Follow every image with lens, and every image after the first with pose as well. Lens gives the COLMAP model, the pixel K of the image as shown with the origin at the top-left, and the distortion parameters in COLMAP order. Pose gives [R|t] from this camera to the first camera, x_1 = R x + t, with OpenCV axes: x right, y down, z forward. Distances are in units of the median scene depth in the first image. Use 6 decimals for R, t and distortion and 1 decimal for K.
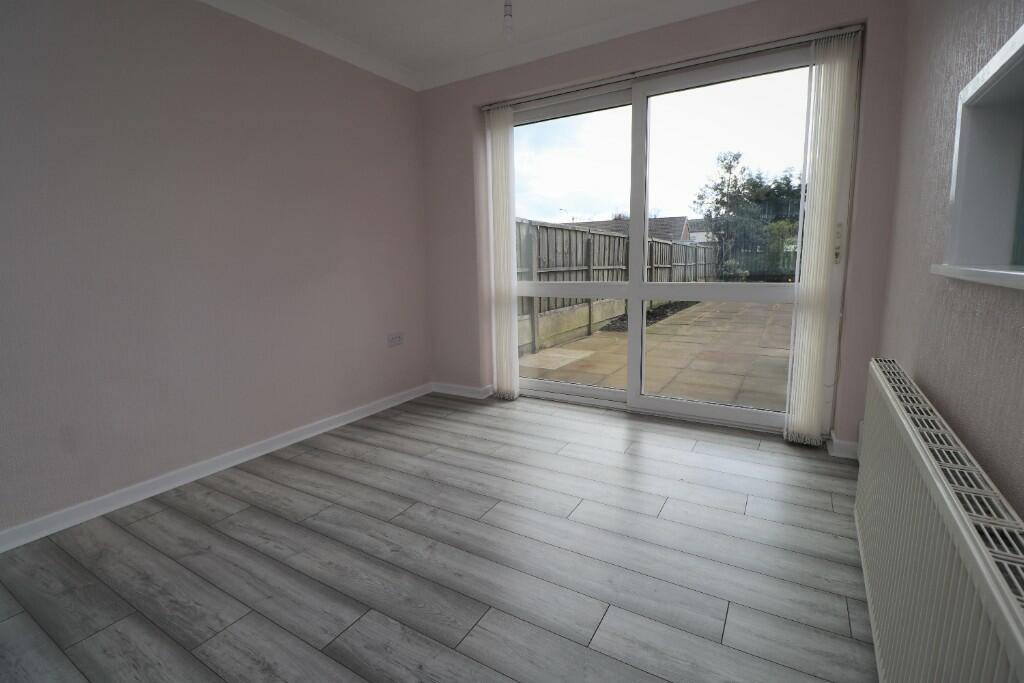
lens RADIAL K [[498.0, 0, 536.3], [0, 498.0, 335.7], [0, 0, 1]] dist [-0.003071, -0.008047]
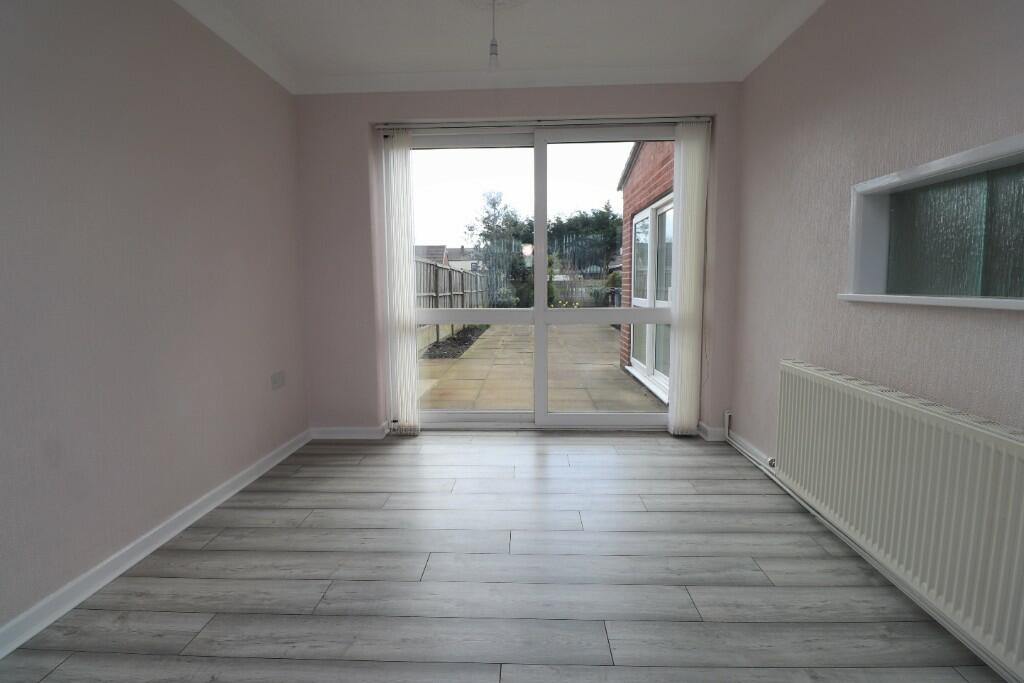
lens RADIAL K [[498.0, 0, 548.6], [0, 498.0, 332.3], [0, 0, 1]] dist [-0.003071, -0.008047]
pose [[0.867384, -0.035615, 0.496363, -0.312854], [0.065110, 0.996984, -0.042243, -0.008719], [-0.493361, 0.068959, 0.867087, 0.053452]]
